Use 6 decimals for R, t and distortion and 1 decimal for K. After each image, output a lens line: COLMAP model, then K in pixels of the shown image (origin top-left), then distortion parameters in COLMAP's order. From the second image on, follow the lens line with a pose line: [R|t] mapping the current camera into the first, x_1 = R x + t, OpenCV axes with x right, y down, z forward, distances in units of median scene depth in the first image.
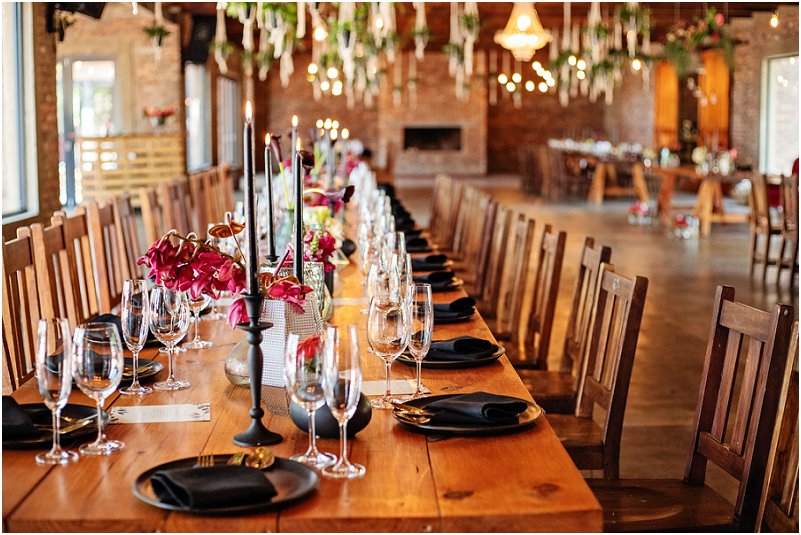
lens RADIAL K [[1325.8, 0, 401.8], [0, 1325.8, 268.3], [0, 0, 1]] dist [-0.106602, 0.000000]
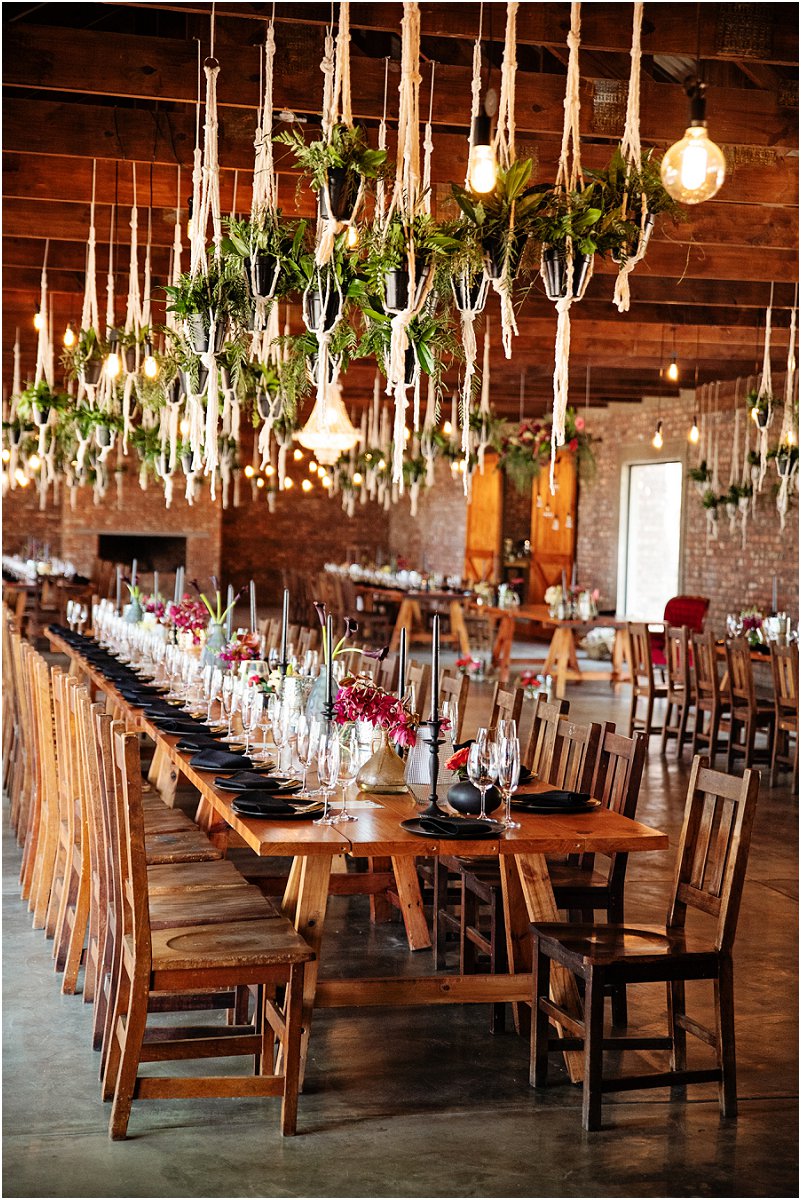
lens RADIAL K [[2213.0, 0, 399.0], [0, 2213.0, 599.6], [0, 0, 1]] dist [0.214349, 0.000000]
pose [[0.981818, 0.023050, 0.188419, -0.099737], [-0.009968, 0.997491, -0.070087, 0.009090], [-0.189562, 0.066934, 0.979585, -0.244288]]
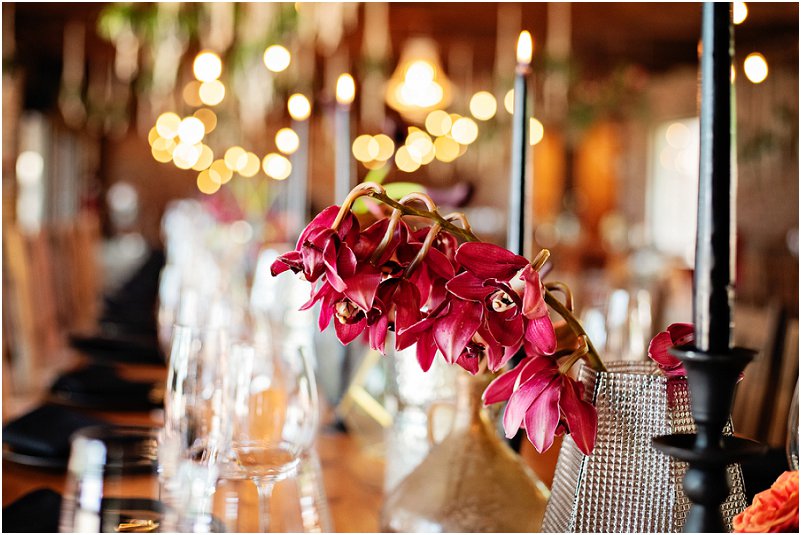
lens RADIAL K [[1325.8, 0, 400.9], [0, 1325.8, 267.3], [0, 0, 1]] dist [-0.106602, 0.000000]
pose [[0.991061, 0.019336, 0.131999, -0.035023], [-0.010835, 0.997838, -0.064817, 0.003115], [-0.132967, 0.062808, 0.989128, 0.103351]]
